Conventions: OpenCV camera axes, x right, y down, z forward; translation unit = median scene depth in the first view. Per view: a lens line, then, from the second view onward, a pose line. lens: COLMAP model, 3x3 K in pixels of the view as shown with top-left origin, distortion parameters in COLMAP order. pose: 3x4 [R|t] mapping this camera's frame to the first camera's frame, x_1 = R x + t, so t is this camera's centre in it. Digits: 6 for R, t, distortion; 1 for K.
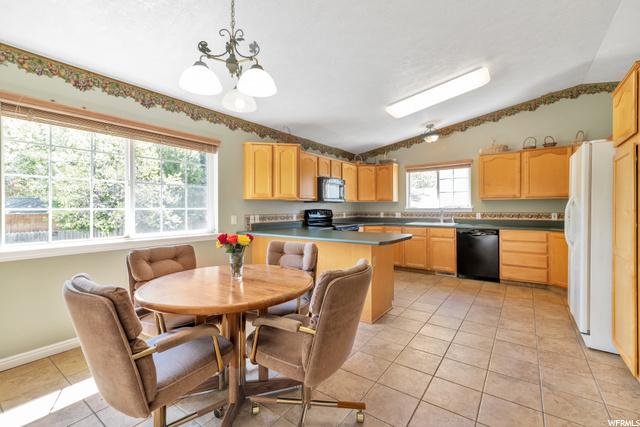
lens RADIAL K [[279.4, 0, 323.0], [0, 279.4, 211.8], [0, 0, 1]] dist [-0.027111, 0.000589]
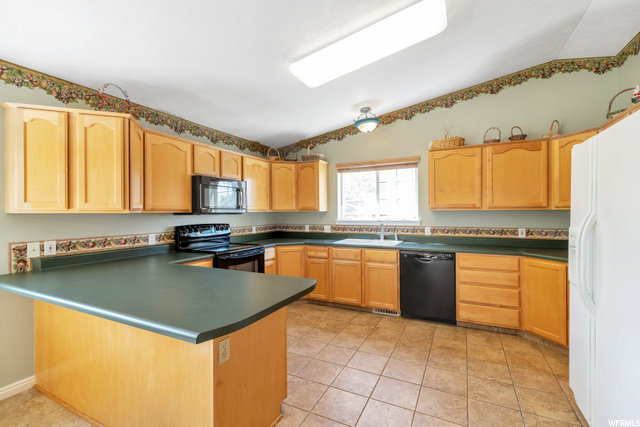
lens RADIAL K [[279.4, 0, 318.6], [0, 279.4, 213.9], [0, 0, 1]] dist [-0.027111, 0.000589]
pose [[0.988898, -0.000387, 0.148595, 0.170965], [0.001363, 0.999978, -0.006463, -0.031254], [-0.148589, 0.006593, 0.988877, 0.324815]]
